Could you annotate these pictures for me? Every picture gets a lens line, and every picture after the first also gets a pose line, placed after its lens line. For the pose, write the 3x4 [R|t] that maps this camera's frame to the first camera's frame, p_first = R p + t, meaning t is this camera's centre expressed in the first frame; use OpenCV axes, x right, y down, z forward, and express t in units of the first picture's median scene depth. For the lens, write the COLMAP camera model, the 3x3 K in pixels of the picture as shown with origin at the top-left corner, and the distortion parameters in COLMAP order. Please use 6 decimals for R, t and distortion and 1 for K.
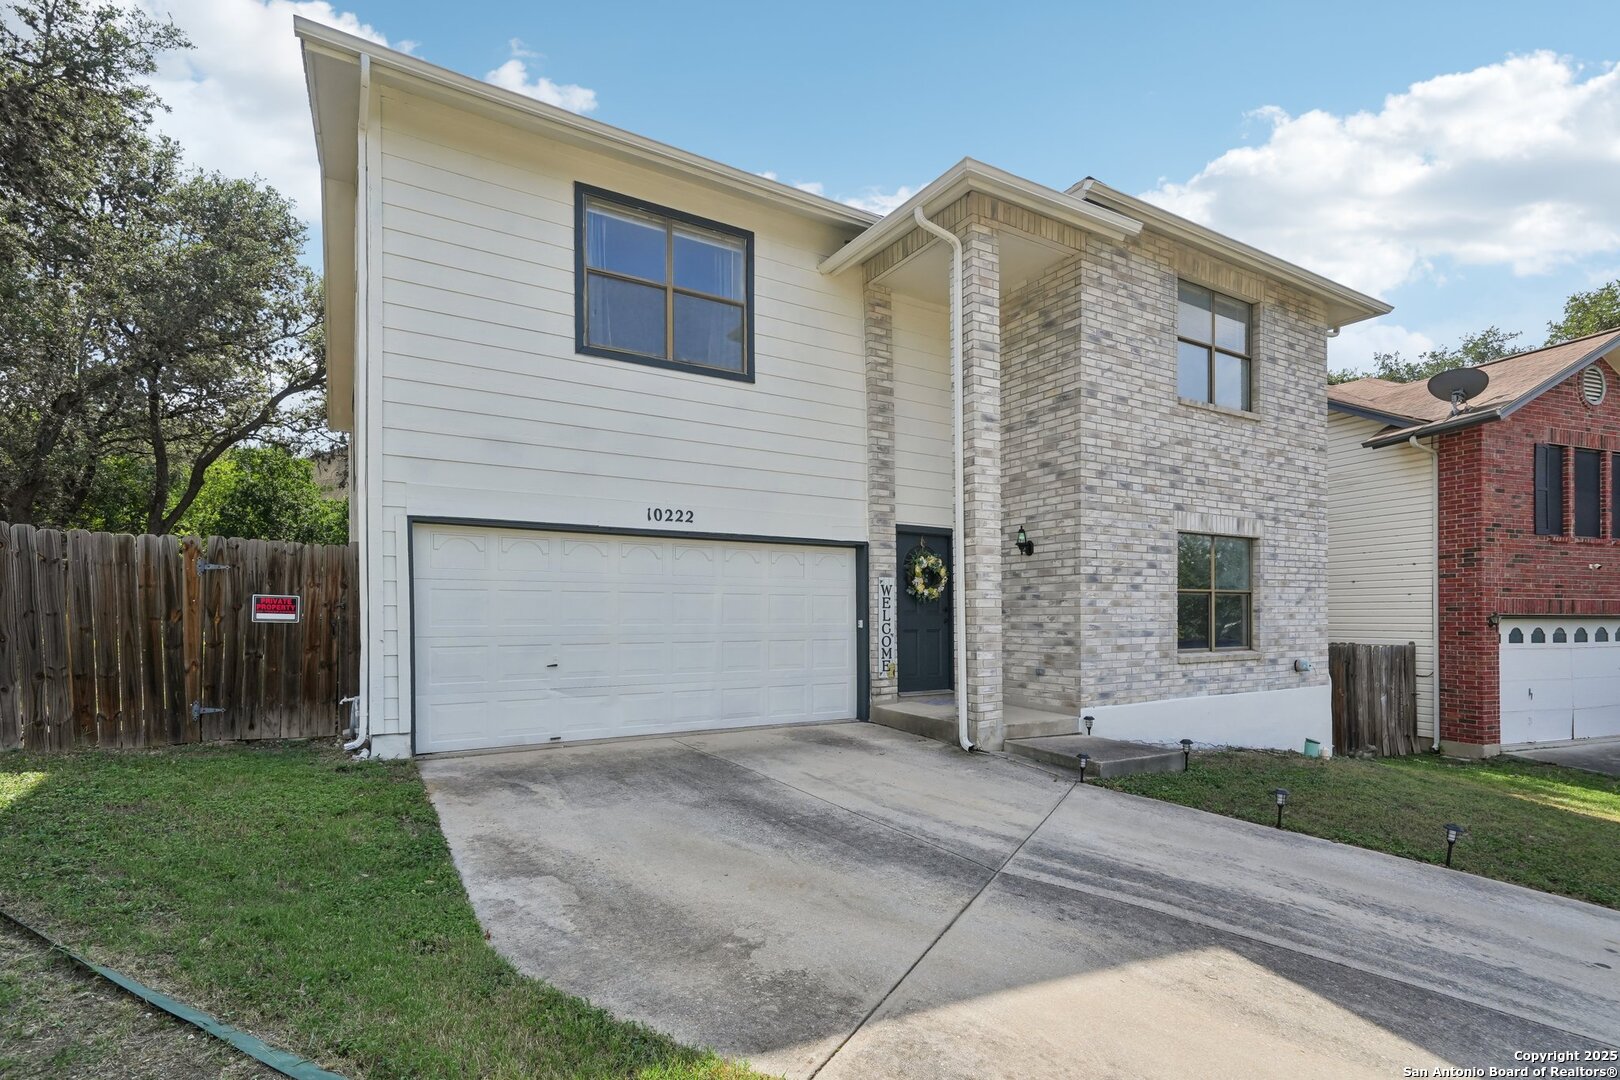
lens RADIAL K [[745.9, 0, 767.4], [0, 745.9, 611.4], [0, 0, 1]] dist [0.002602, 0.000217]
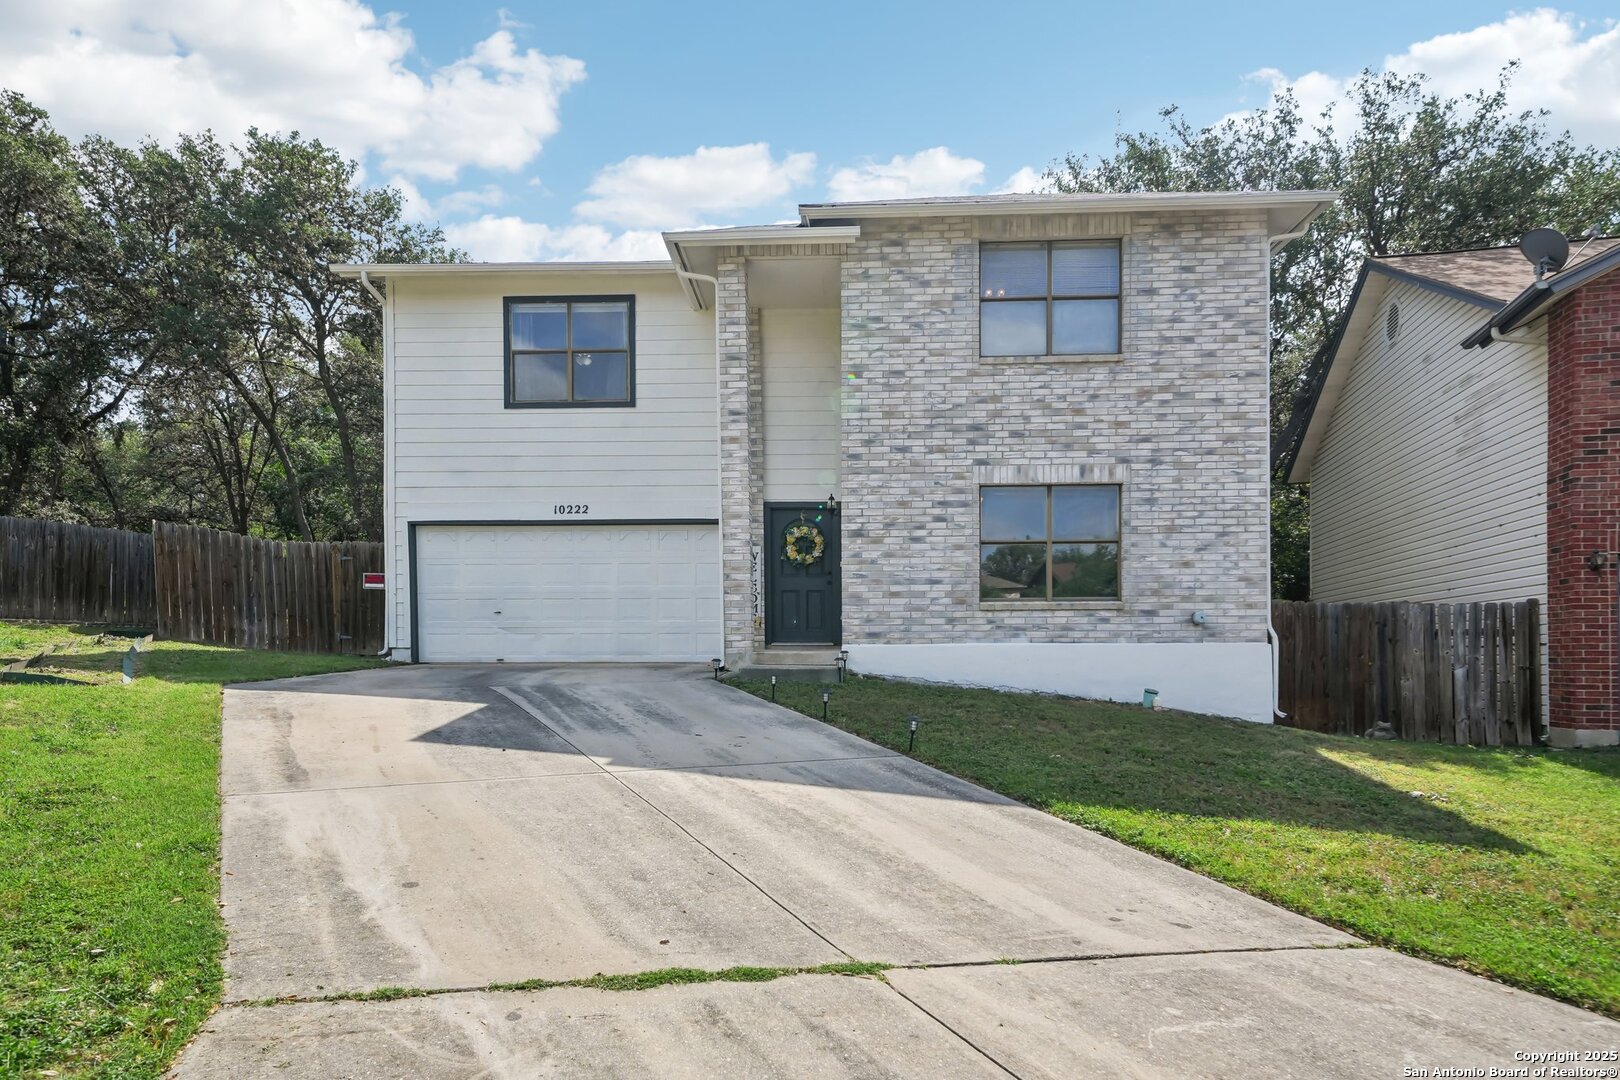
lens RADIAL K [[923.0, 0, 803.3], [0, 923.0, 658.7], [0, 0, 1]] dist [0.005852, 0.000815]
pose [[0.852910, 0.000602, -0.522058, 1.047252], [0.004793, 0.999948, 0.008983, 0.128973], [0.522037, -0.010164, 0.852863, -0.256145]]
